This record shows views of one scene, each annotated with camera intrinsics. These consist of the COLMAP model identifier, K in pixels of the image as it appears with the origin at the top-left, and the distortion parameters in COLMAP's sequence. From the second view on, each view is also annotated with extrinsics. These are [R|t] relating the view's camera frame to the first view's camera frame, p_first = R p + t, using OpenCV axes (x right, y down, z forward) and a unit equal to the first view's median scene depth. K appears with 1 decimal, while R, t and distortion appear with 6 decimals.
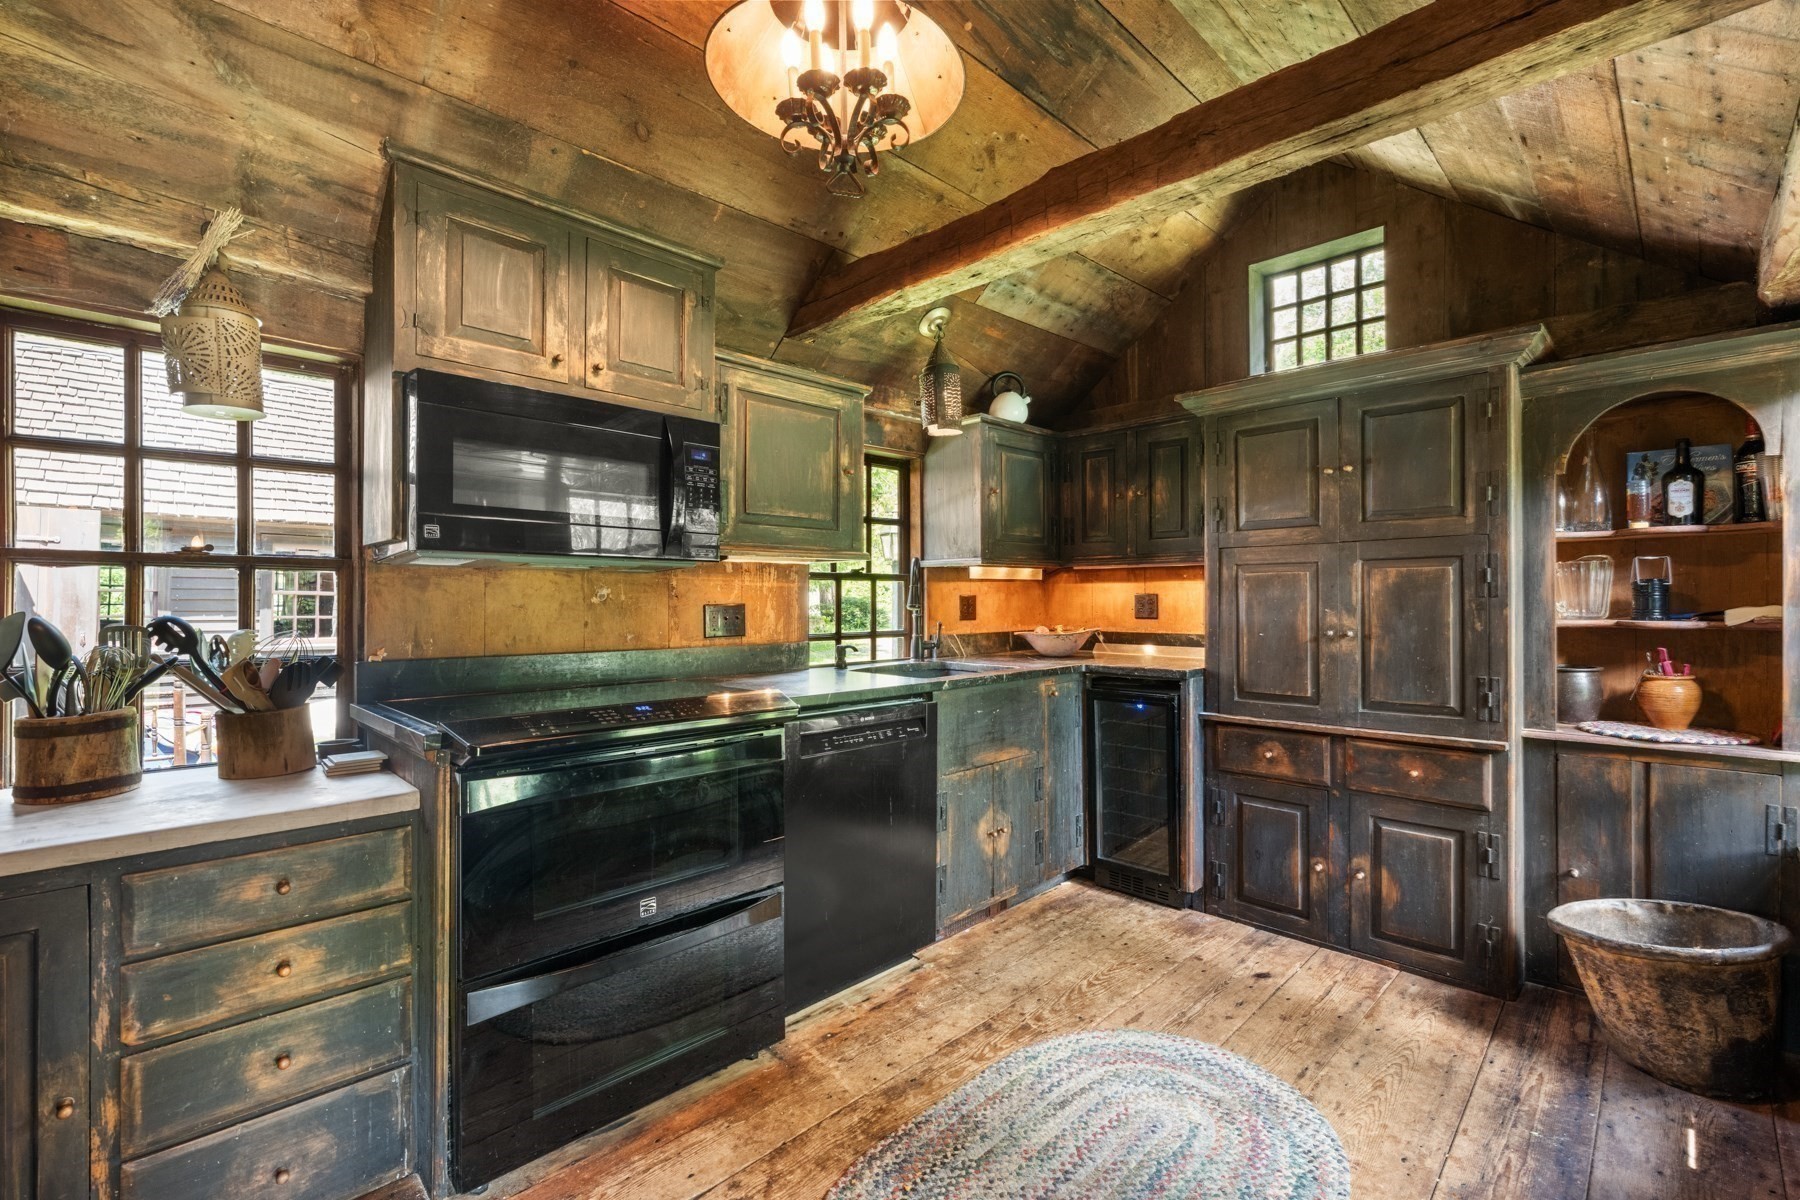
lens RADIAL K [[803.4, 0, 884.4], [0, 803.4, 603.9], [0, 0, 1]] dist [0.001136, -0.000510]
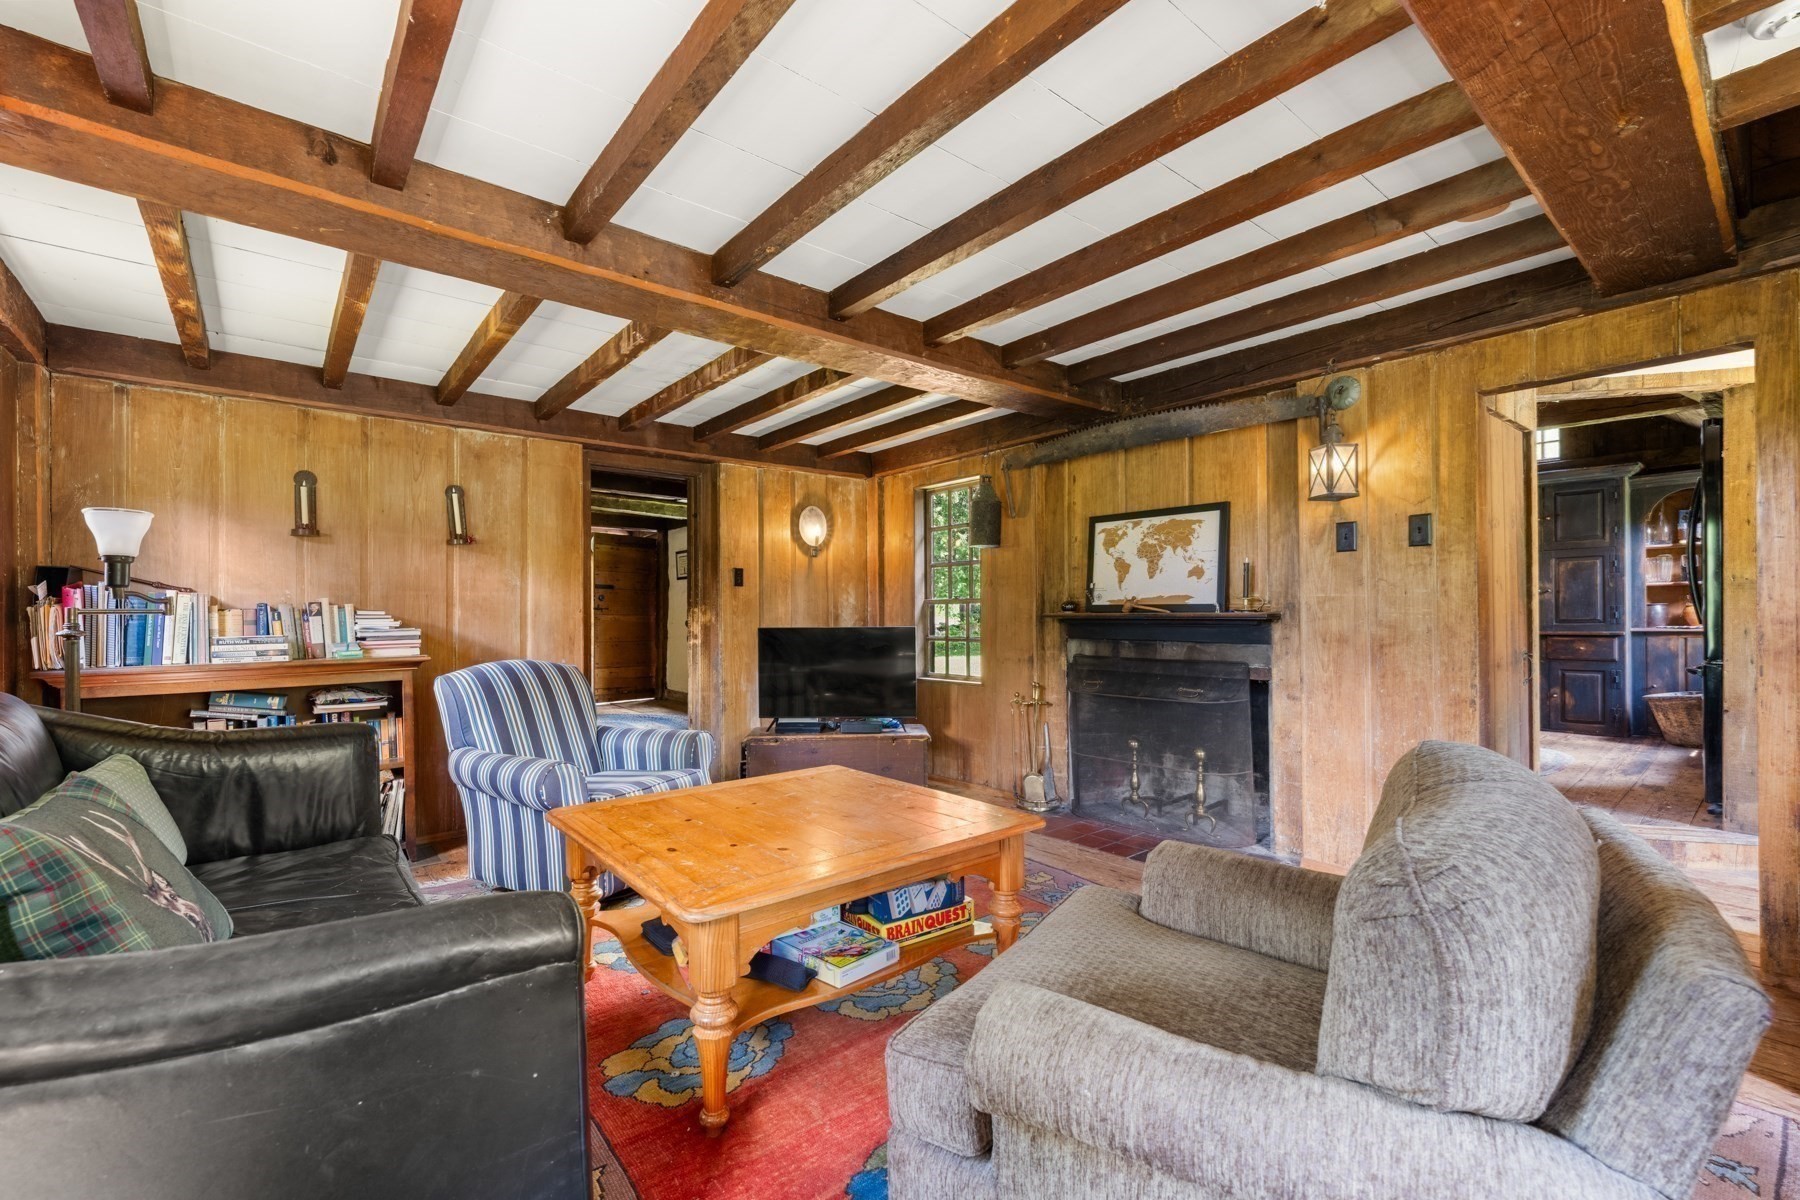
lens RADIAL K [[766.4, 0, 898.2], [0, 766.4, 621.7], [0, 0, 1]] dist [-0.000159, 0.000367]
pose [[0.996374, -0.006681, -0.084815, -1.097995], [0.006976, 0.999971, 0.003179, 0.106964], [0.084792, -0.003759, 0.996392, -1.349780]]
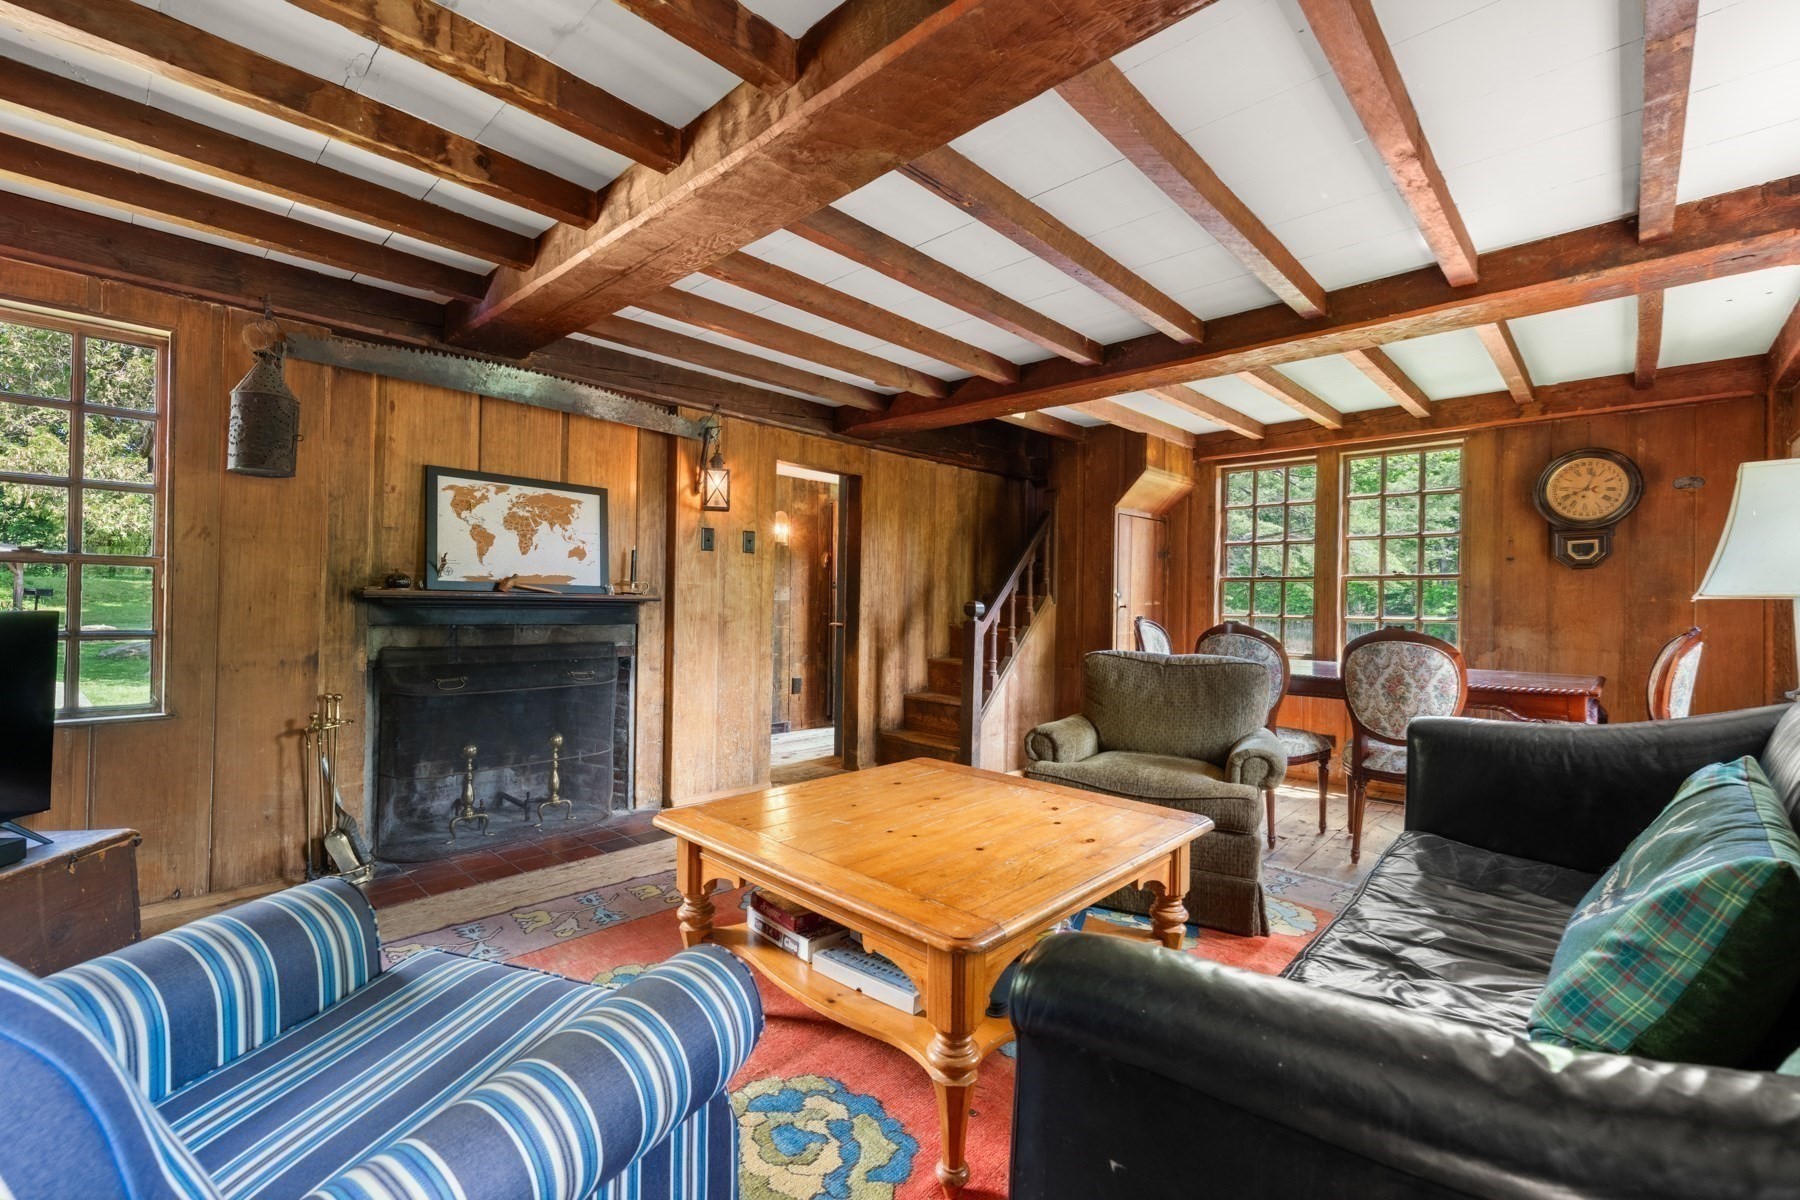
lens RADIAL K [[766.4, 0, 902.4], [0, 766.4, 601.1], [0, 0, 1]] dist [-0.000159, 0.000367]
pose [[-0.037036, 0.000538, 0.999314, -3.273817], [-0.009812, 0.999951, -0.000902, 0.106118], [-0.999266, -0.009839, -0.037029, 0.674561]]
